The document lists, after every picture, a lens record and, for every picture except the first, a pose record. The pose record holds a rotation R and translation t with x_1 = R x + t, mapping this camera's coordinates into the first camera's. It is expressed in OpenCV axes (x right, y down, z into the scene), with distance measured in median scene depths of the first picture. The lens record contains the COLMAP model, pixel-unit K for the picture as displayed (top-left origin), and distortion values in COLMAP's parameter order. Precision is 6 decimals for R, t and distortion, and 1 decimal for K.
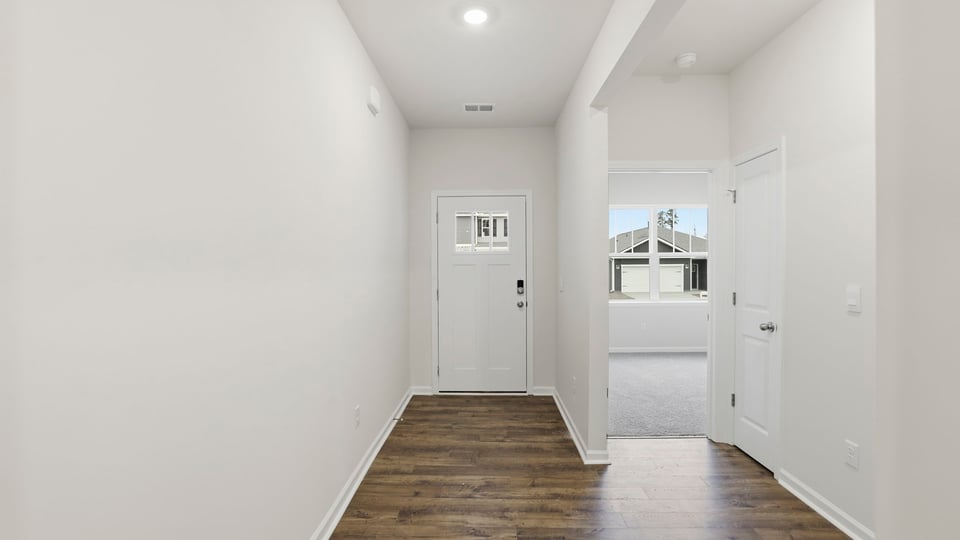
lens RADIAL K [[424.6, 0, 481.4], [0, 424.6, 269.8], [0, 0, 1]] dist [-0.007765, 0.002663]
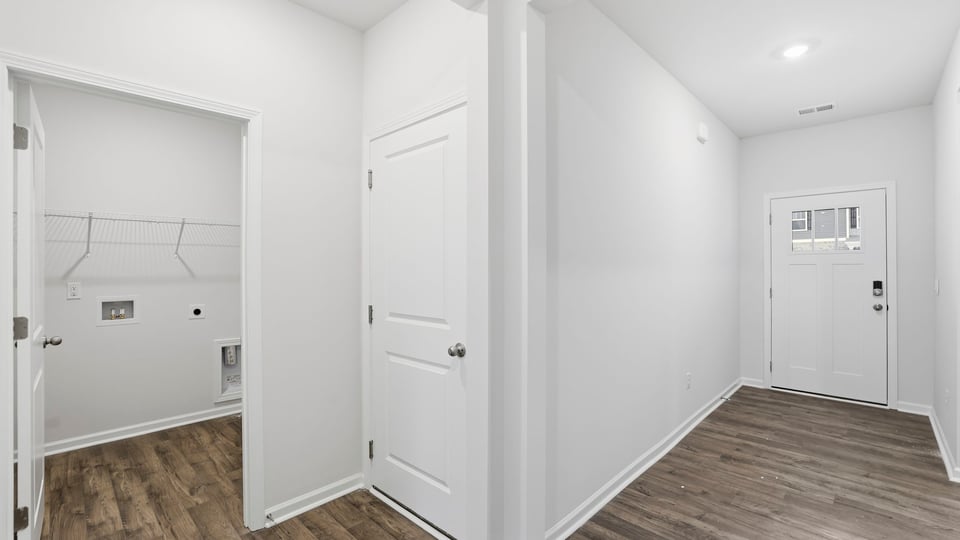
lens RADIAL K [[424.6, 0, 483.3], [0, 424.6, 268.5], [0, 0, 1]] dist [-0.007765, 0.002663]
pose [[0.740583, 0.000860, -0.671965, 0.099932], [-0.003321, 0.999992, -0.002380, 0.003669], [0.671957, 0.003994, 0.740579, -0.331931]]
